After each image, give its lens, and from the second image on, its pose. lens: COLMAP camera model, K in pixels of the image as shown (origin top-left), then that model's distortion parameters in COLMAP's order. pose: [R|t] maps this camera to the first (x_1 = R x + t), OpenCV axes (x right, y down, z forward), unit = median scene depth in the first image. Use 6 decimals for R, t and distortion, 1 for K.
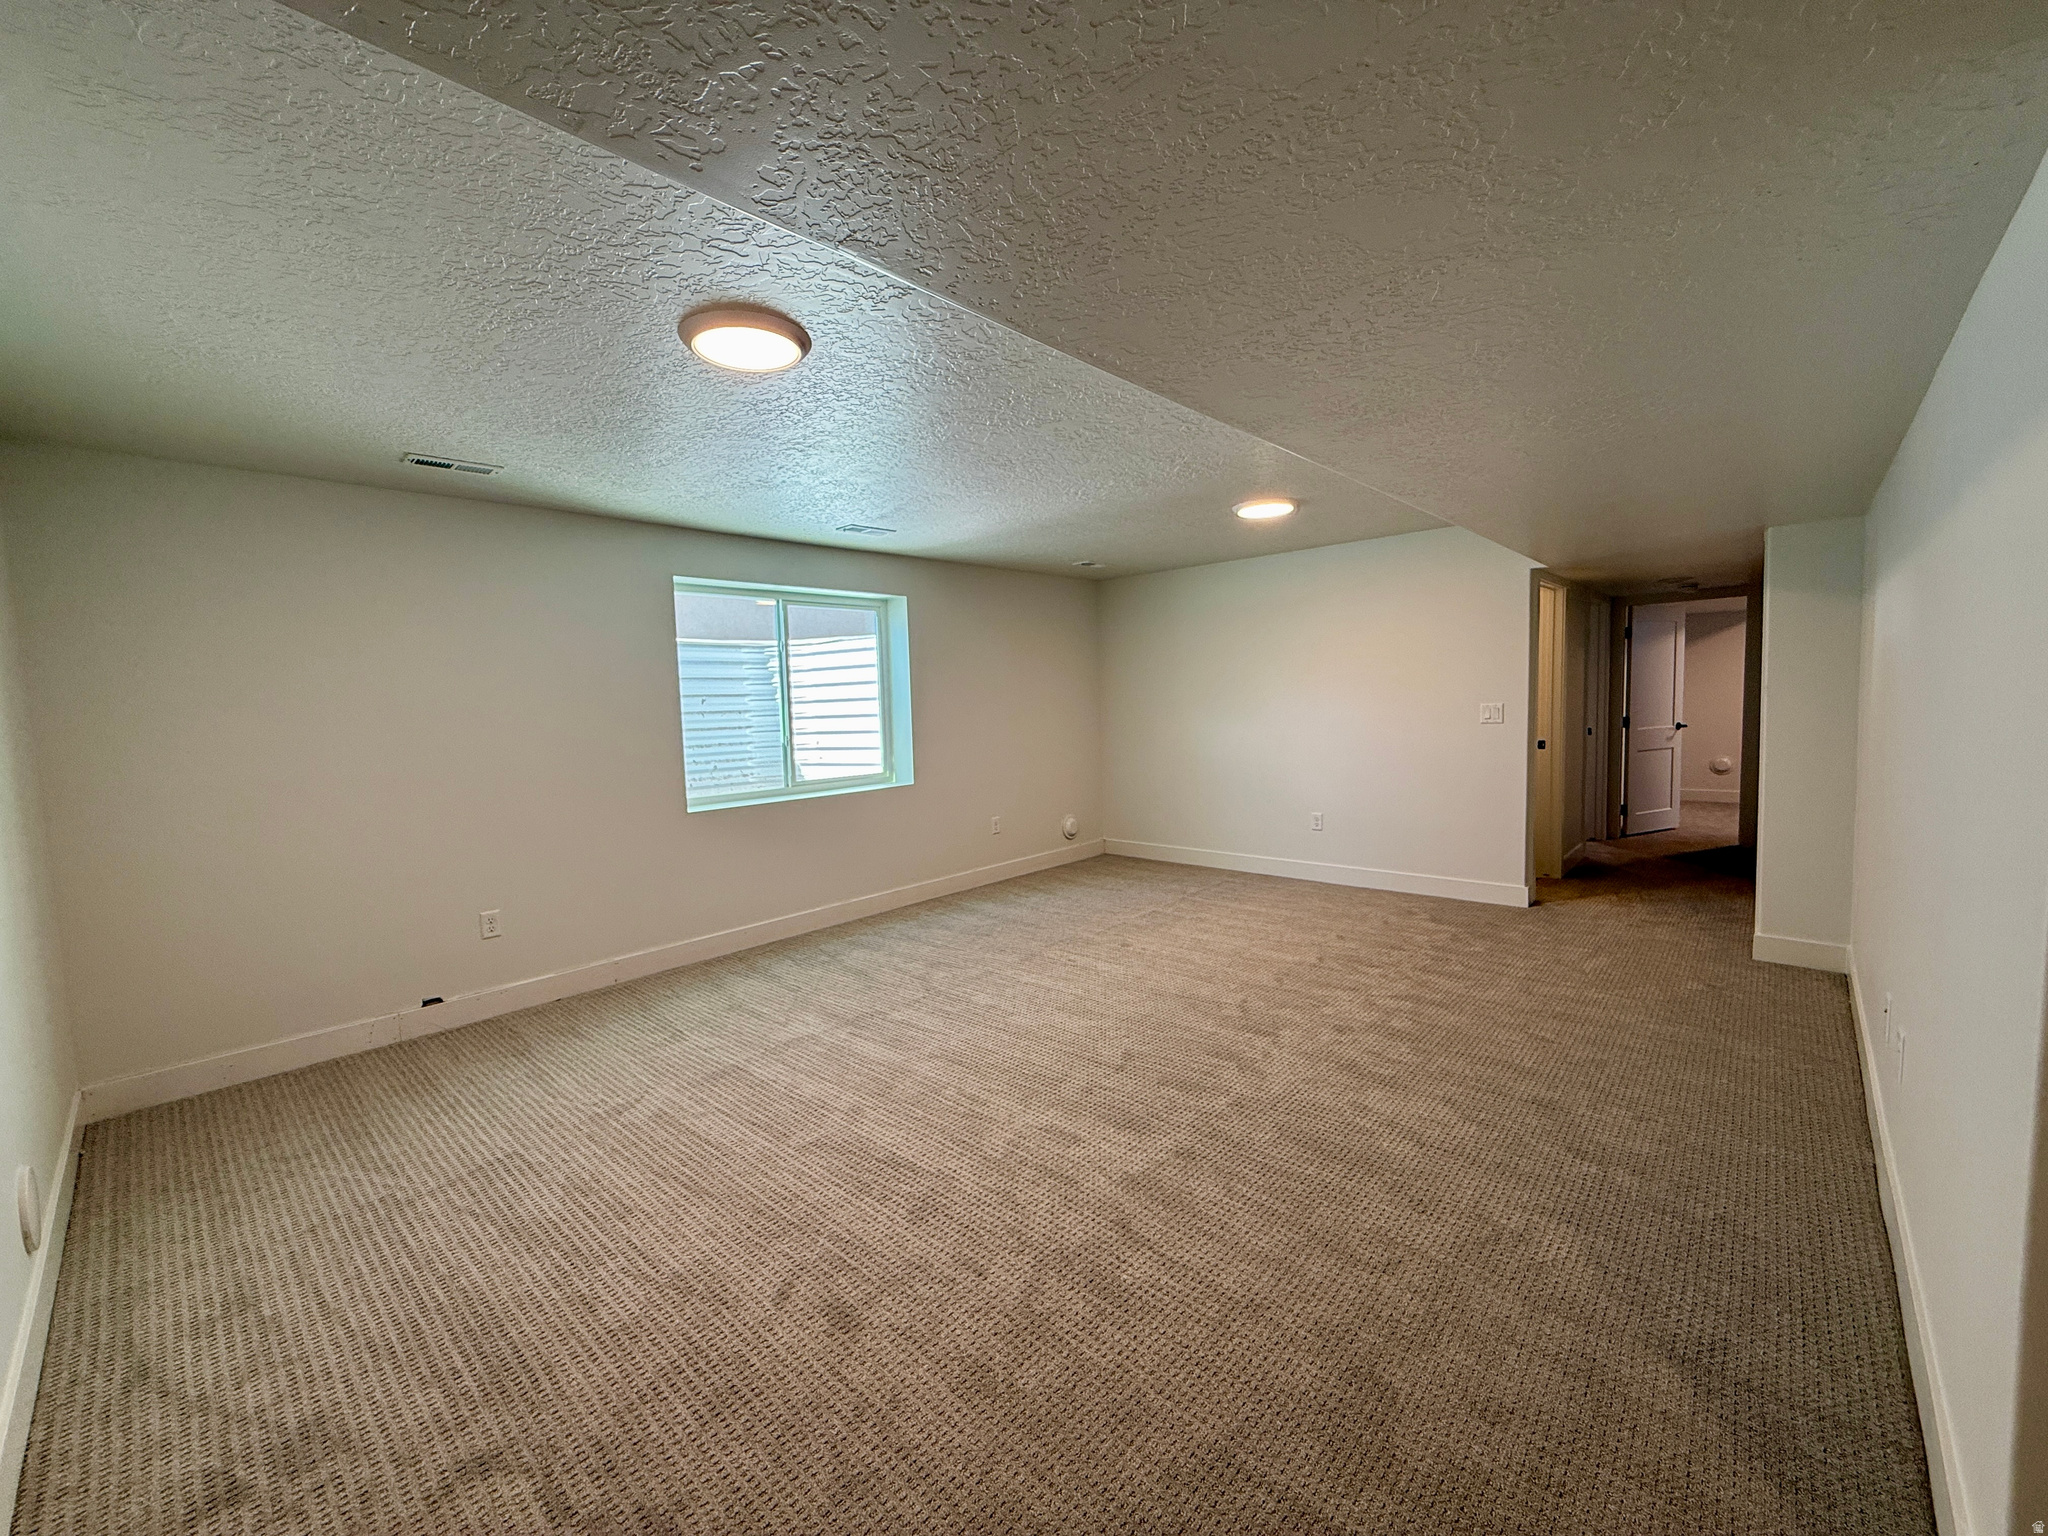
lens RADIAL K [[826.5, 0, 1016.0], [0, 826.5, 765.3], [0, 0, 1]] dist [0.001752, 0.000924]
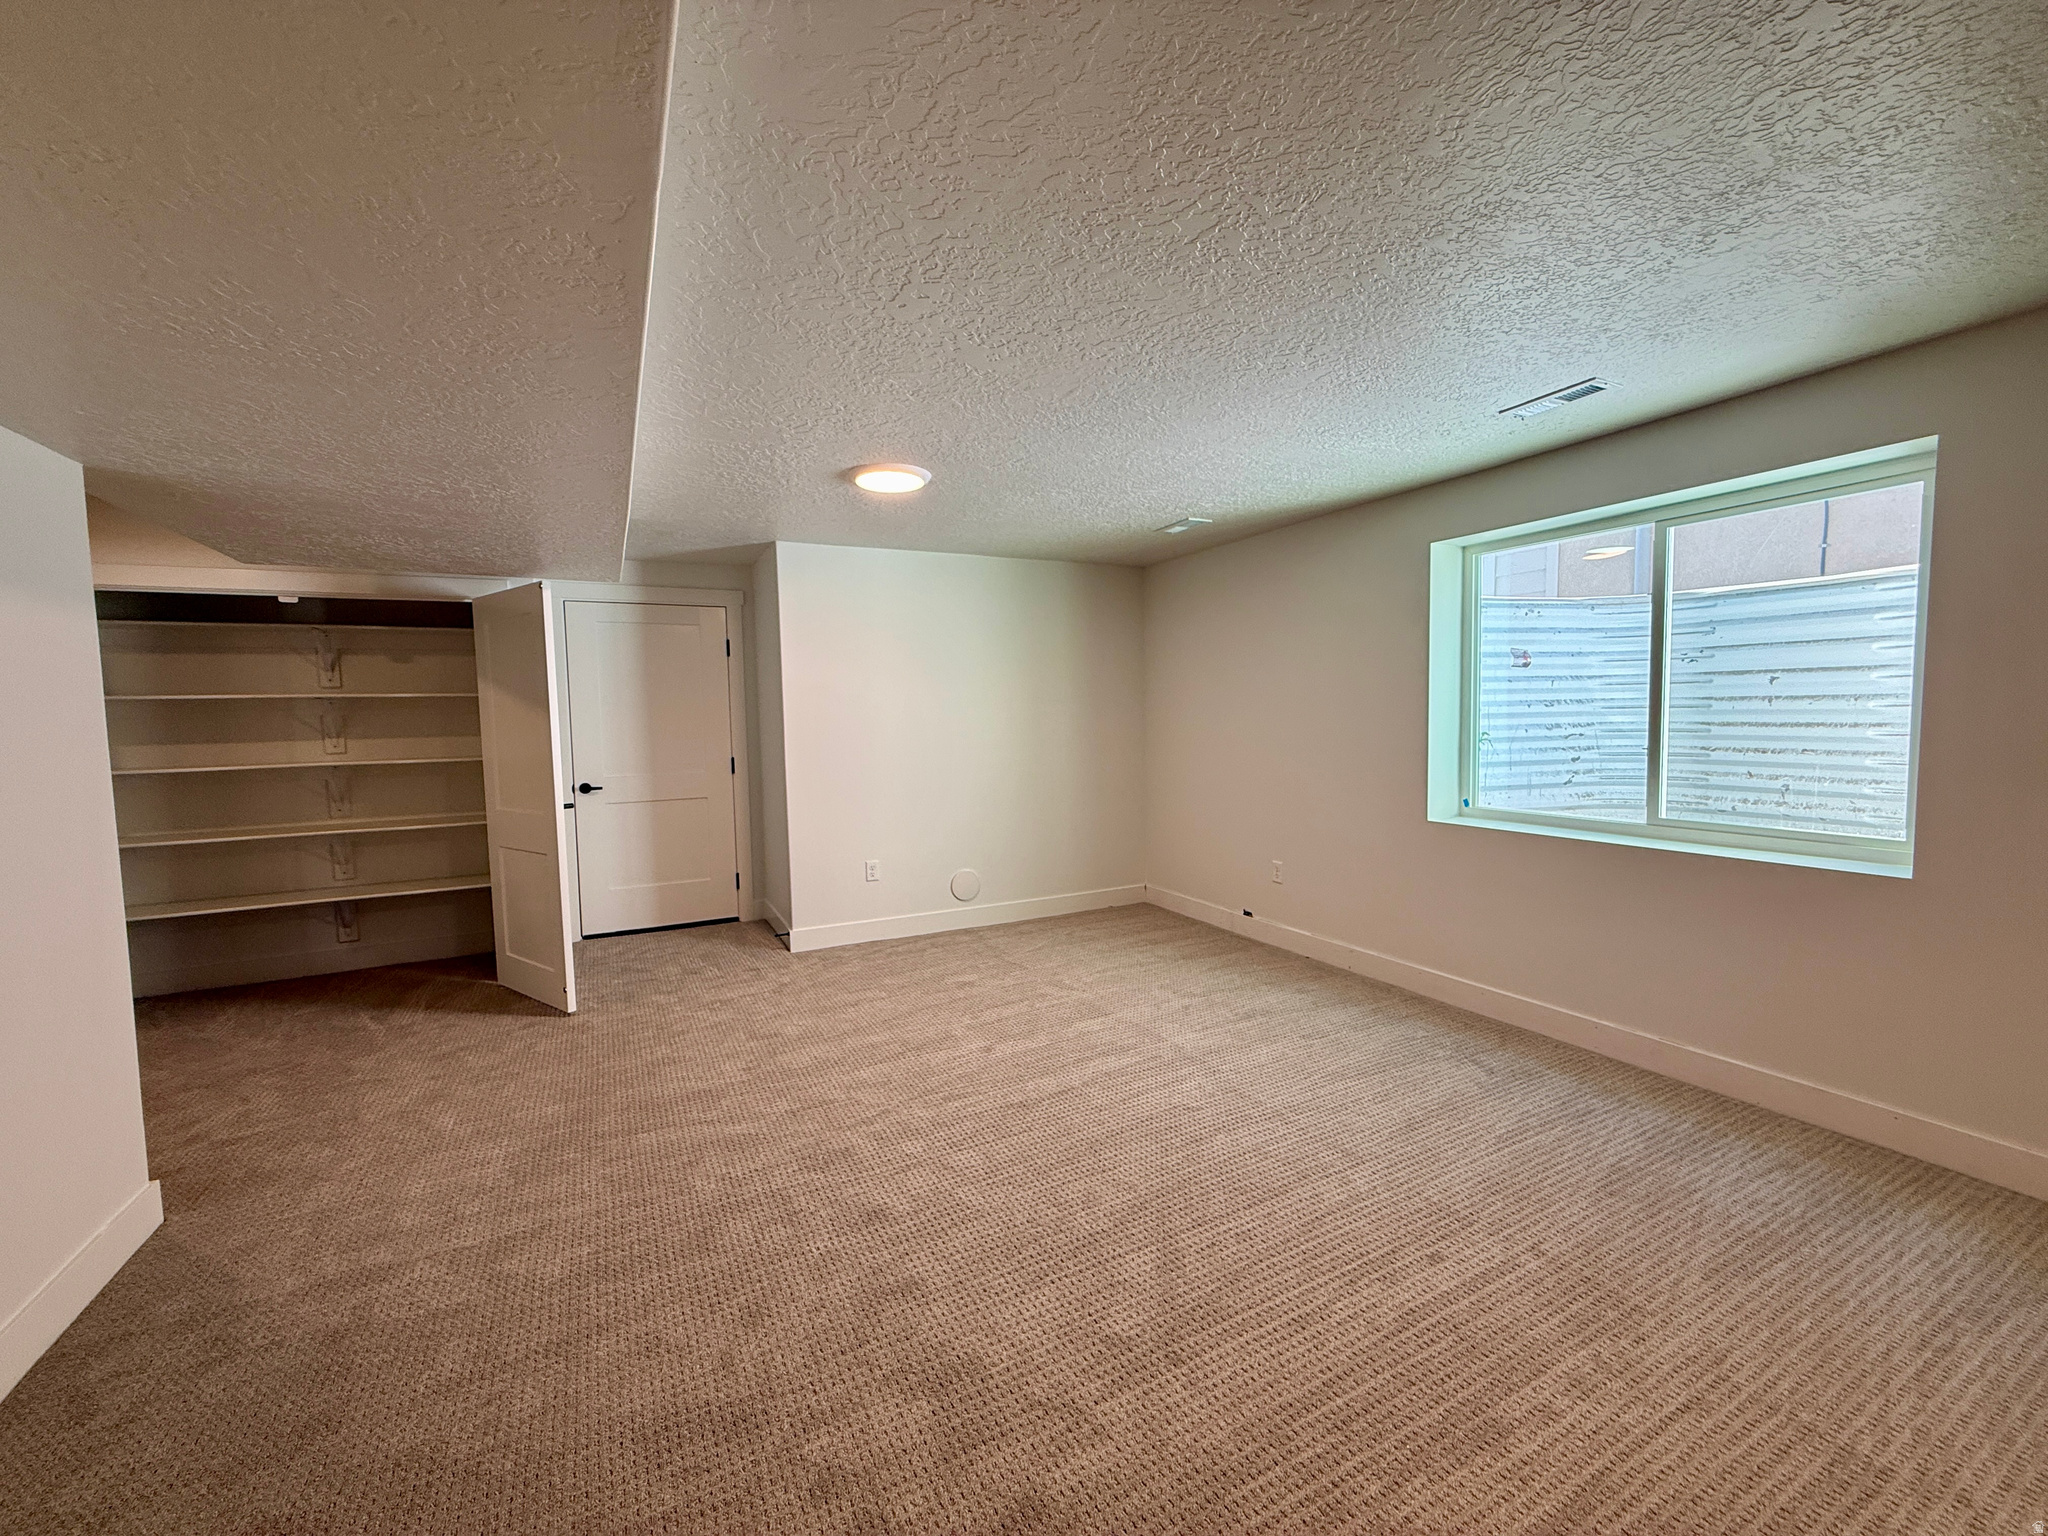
lens RADIAL K [[826.5, 0, 1023.5], [0, 826.5, 769.7], [0, 0, 1]] dist [0.001752, 0.000924]
pose [[-0.341398, 0.107884, -0.933707, 0.626674], [-0.042952, 0.990562, 0.130158, -0.102185], [0.938937, 0.084540, -0.333542, 1.036108]]
